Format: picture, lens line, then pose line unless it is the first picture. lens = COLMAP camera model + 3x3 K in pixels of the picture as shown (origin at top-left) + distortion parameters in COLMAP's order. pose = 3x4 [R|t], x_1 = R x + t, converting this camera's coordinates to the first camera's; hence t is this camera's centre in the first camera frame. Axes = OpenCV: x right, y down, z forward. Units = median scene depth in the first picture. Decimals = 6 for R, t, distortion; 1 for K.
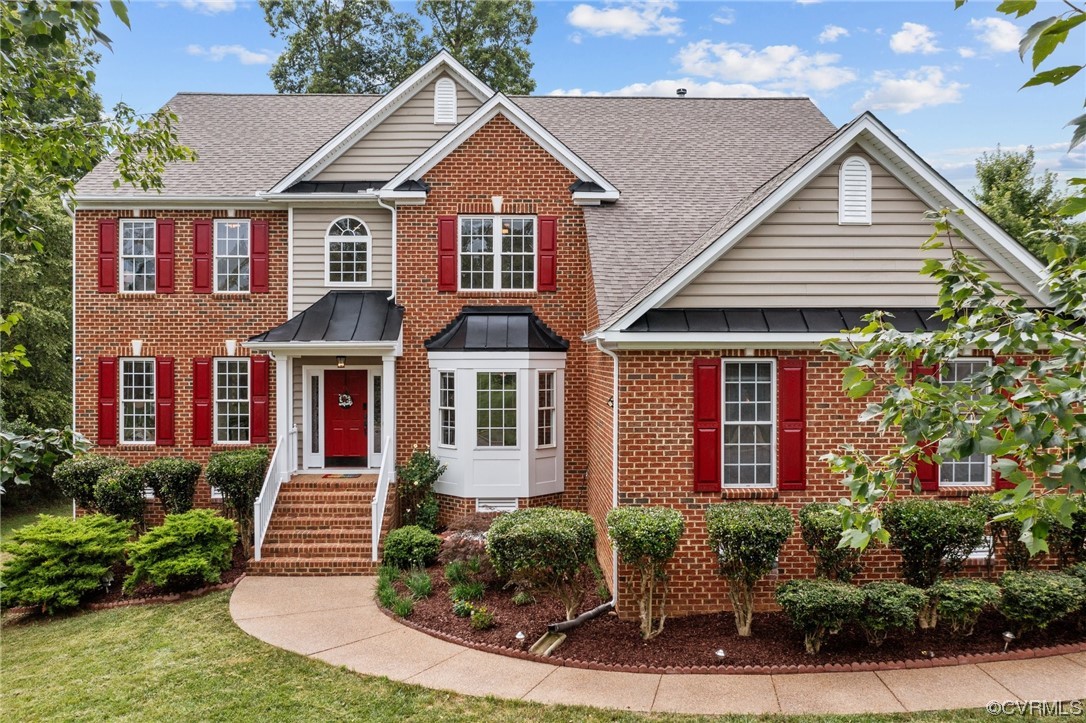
lens RADIAL K [[858.0, 0, 546.4], [0, 858.0, 359.0], [0, 0, 1]] dist [-0.022859, -0.013361]
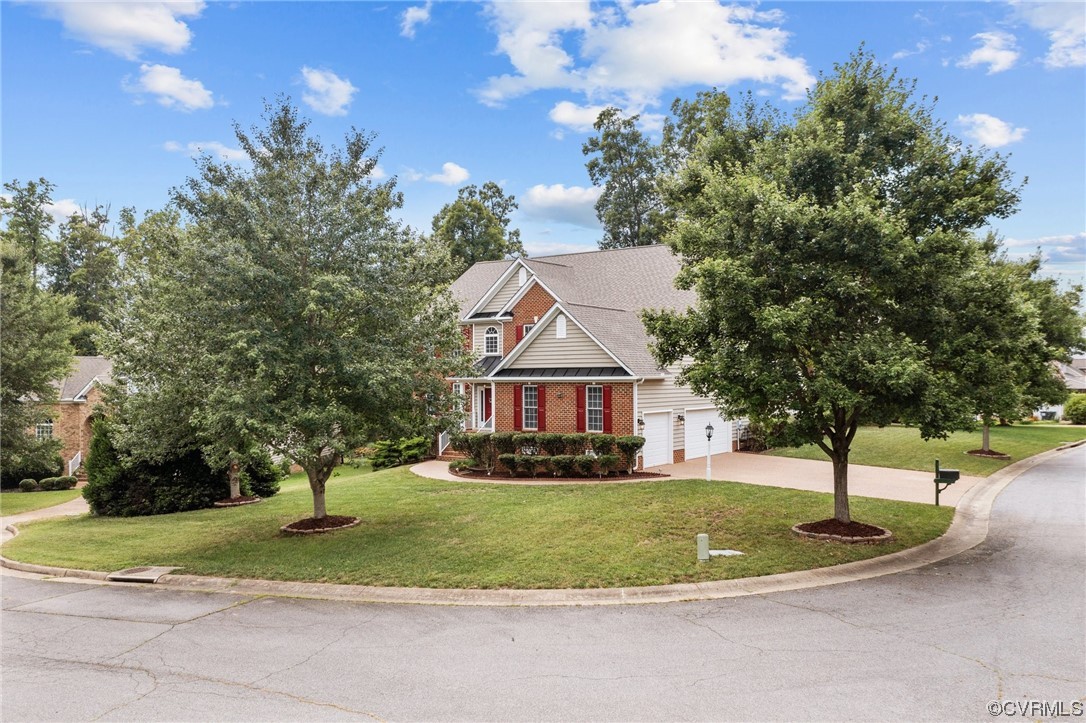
lens RADIAL K [[858.0, 0, 542.3], [0, 858.0, 360.0], [0, 0, 1]] dist [-0.022859, -0.013361]
pose [[0.801952, -0.014412, -0.597214, 1.367523], [0.004506, 0.999826, -0.018077, -0.023062], [0.597371, 0.011806, 0.801878, -0.901026]]
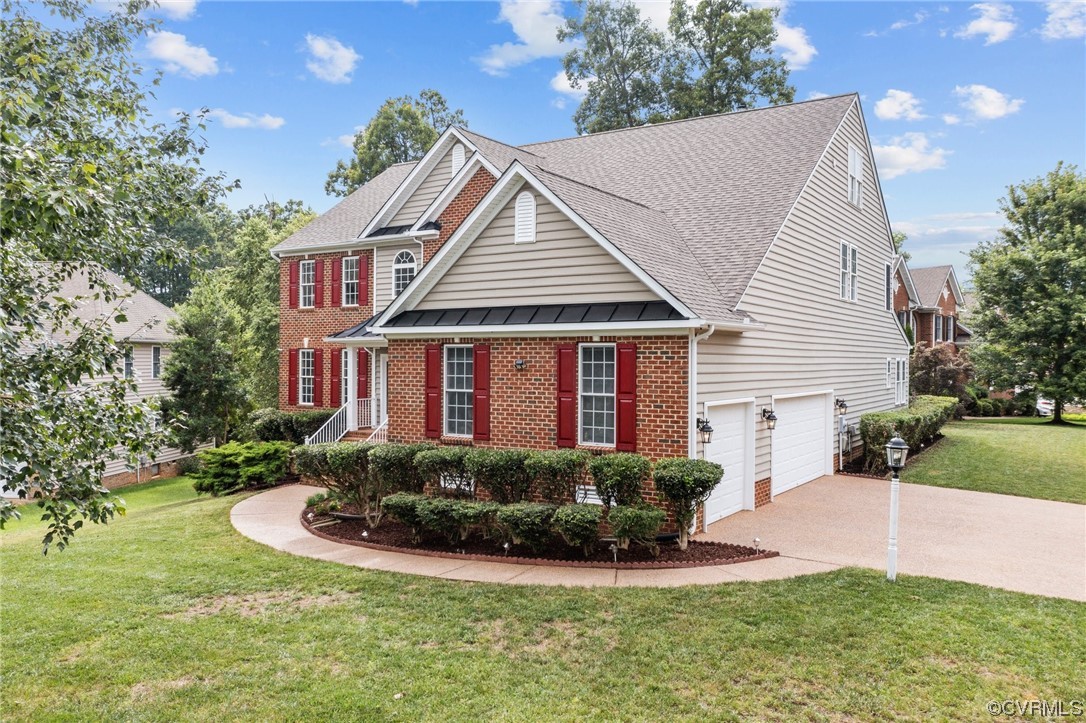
lens RADIAL K [[858.0, 0, 544.3], [0, 858.0, 369.6], [0, 0, 1]] dist [-0.022859, -0.013361]
pose [[0.828698, 0.011631, -0.559575, 0.767024], [-0.007330, 0.999924, 0.009928, 0.017225], [0.559647, -0.004125, 0.828721, -0.057043]]
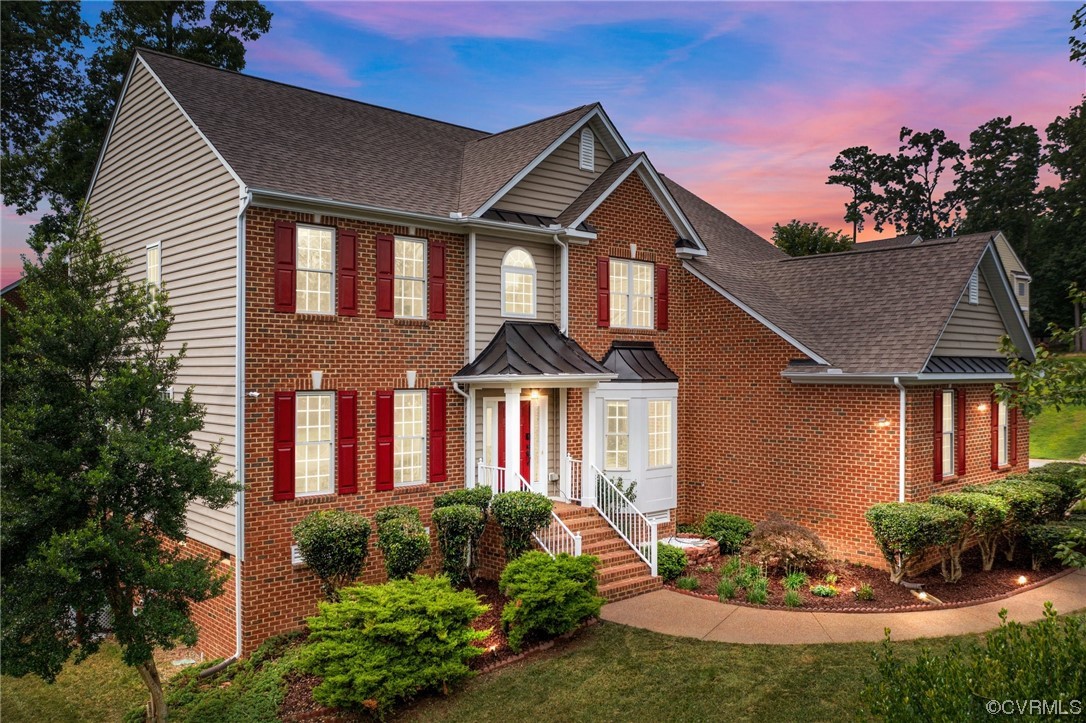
lens RADIAL K [[858.0, 0, 539.3], [0, 858.0, 366.0], [0, 0, 1]] dist [-0.022859, -0.013361]
pose [[0.760353, 0.005925, 0.649484, -0.866592], [-0.000800, 0.999966, -0.008185, -0.020080], [-0.649510, 0.005704, 0.760332, 0.222892]]
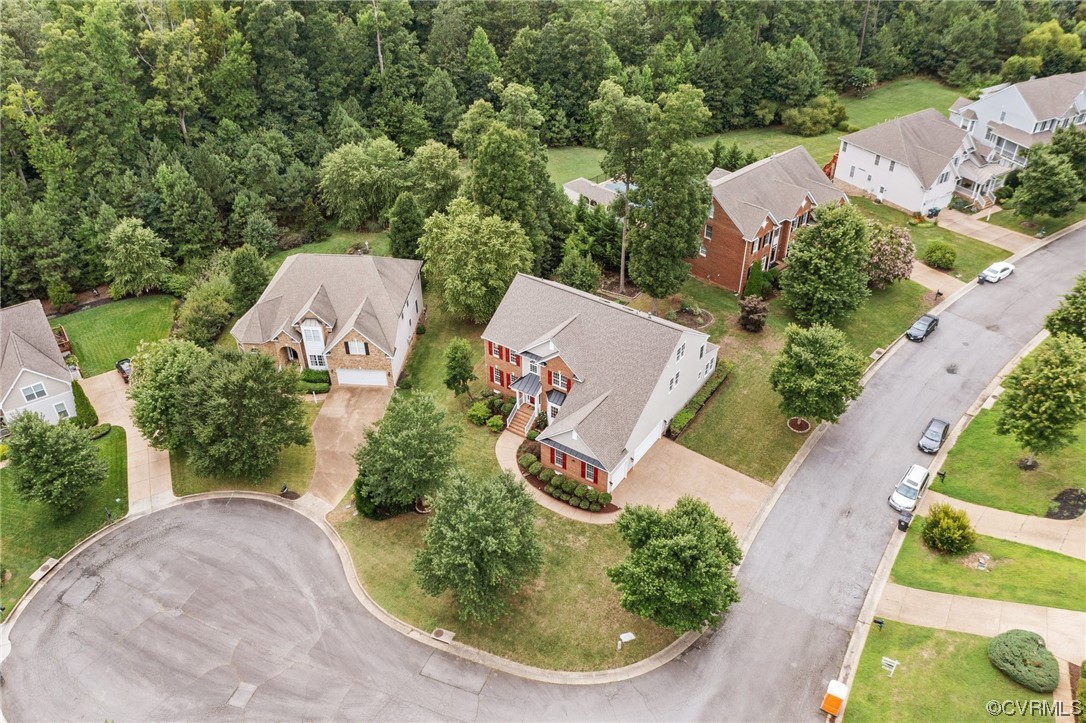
lens RADIAL K [[858.0, 0, 543.3], [0, 858.0, 361.4], [0, 0, 1]] dist [-0.022859, -0.013361]
pose [[0.813606, 0.344735, -0.468192, 1.889367], [0.000885, 0.804525, 0.593918, -2.809404], [0.581417, -0.483629, 0.654261, -1.876296]]
